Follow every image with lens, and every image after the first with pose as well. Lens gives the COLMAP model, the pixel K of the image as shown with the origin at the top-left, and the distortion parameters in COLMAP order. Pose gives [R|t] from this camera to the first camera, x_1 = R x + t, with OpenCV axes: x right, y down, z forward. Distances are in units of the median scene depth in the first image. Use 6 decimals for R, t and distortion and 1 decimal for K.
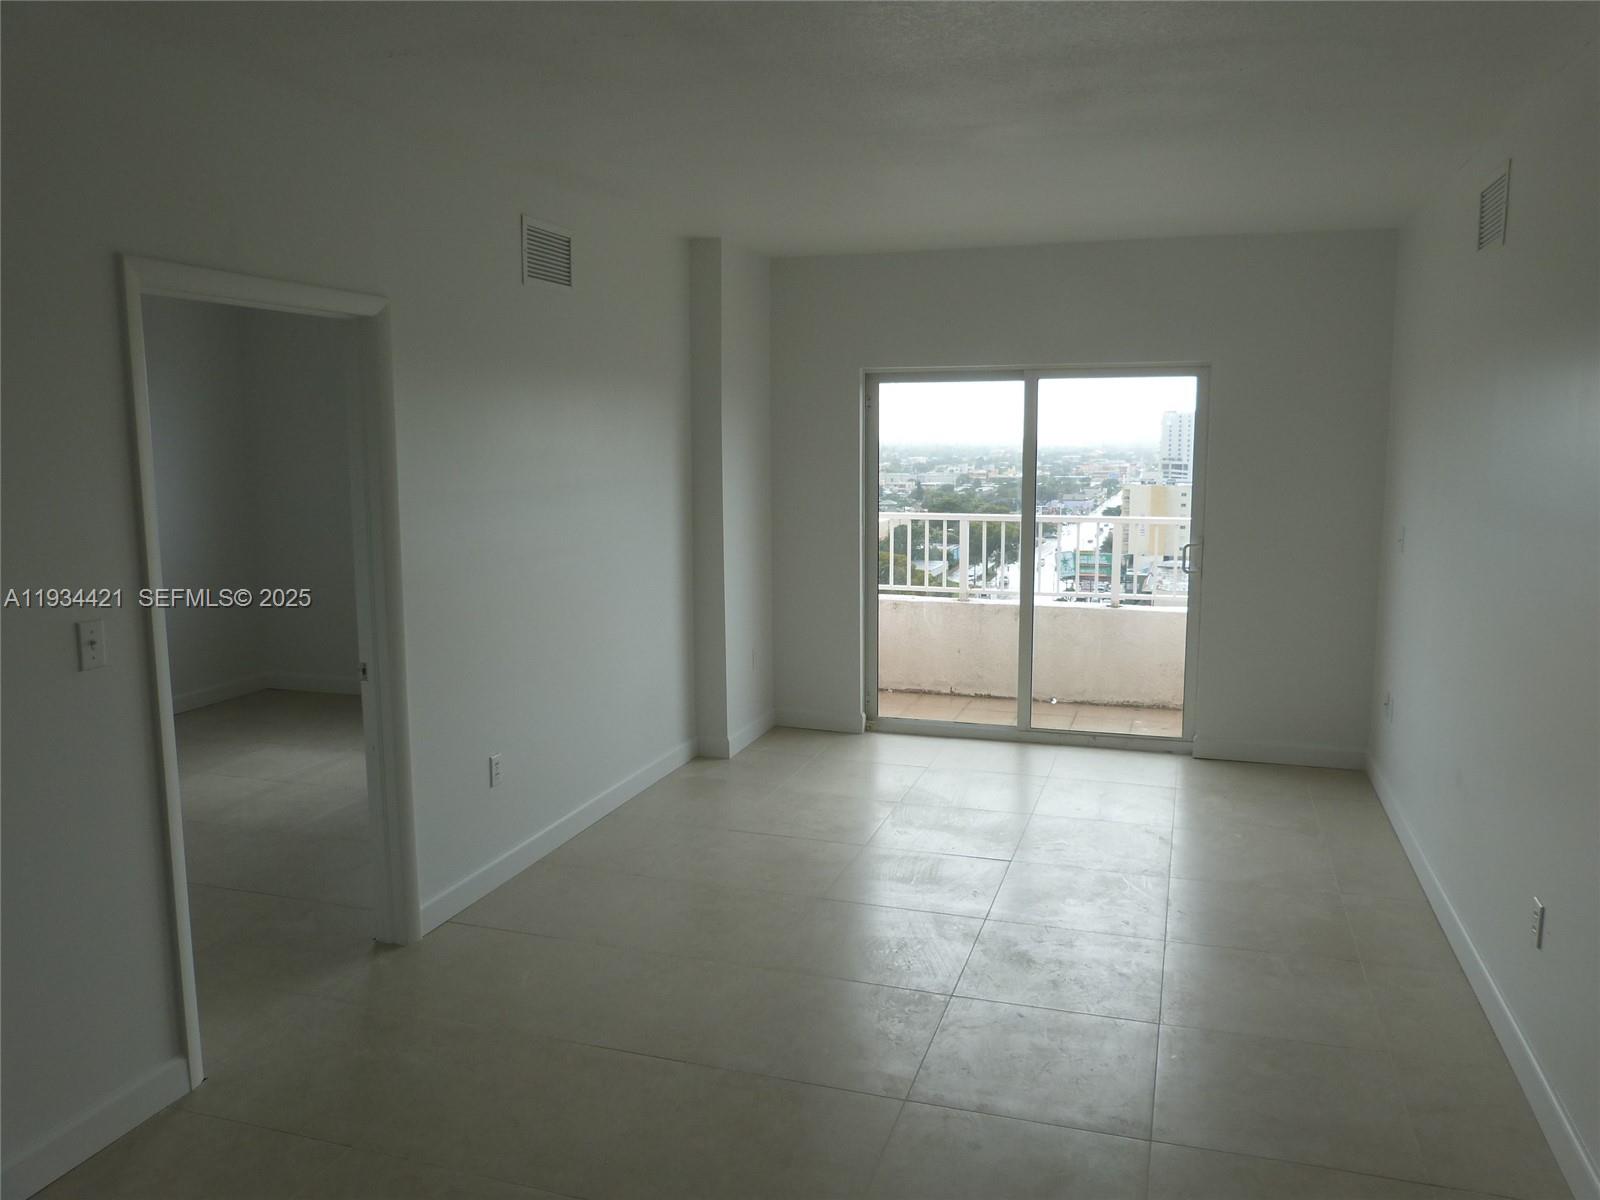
lens RADIAL K [[1208.5, 0, 800.0], [0, 1208.5, 600.0], [0, 0, 1]] dist [-0.023147, 0.000353]
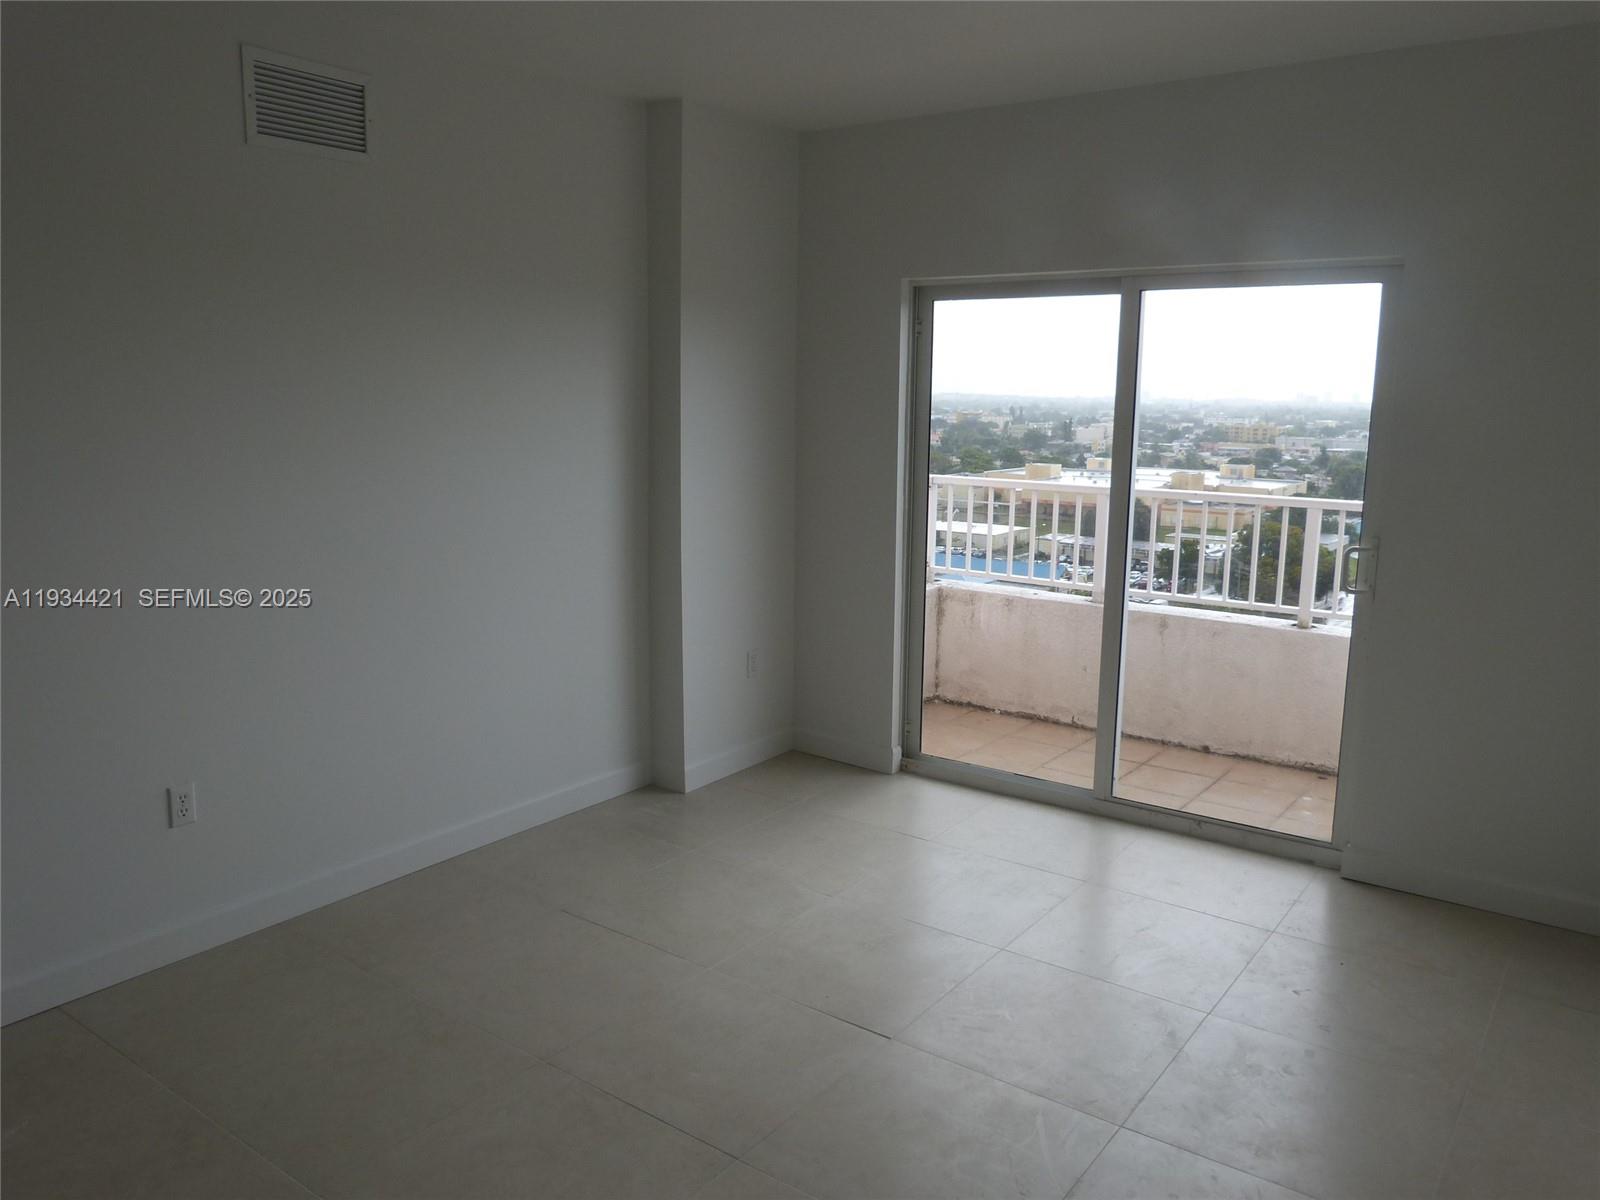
lens RADIAL K [[1208.5, 0, 800.0], [0, 1208.5, 600.0], [0, 0, 1]] dist [-0.023147, 0.000353]
pose [[0.951092, 0.069395, -0.301011, 0.223286], [-0.058343, 0.997256, 0.045563, -0.029030], [0.303347, -0.025772, 0.952532, 0.285133]]
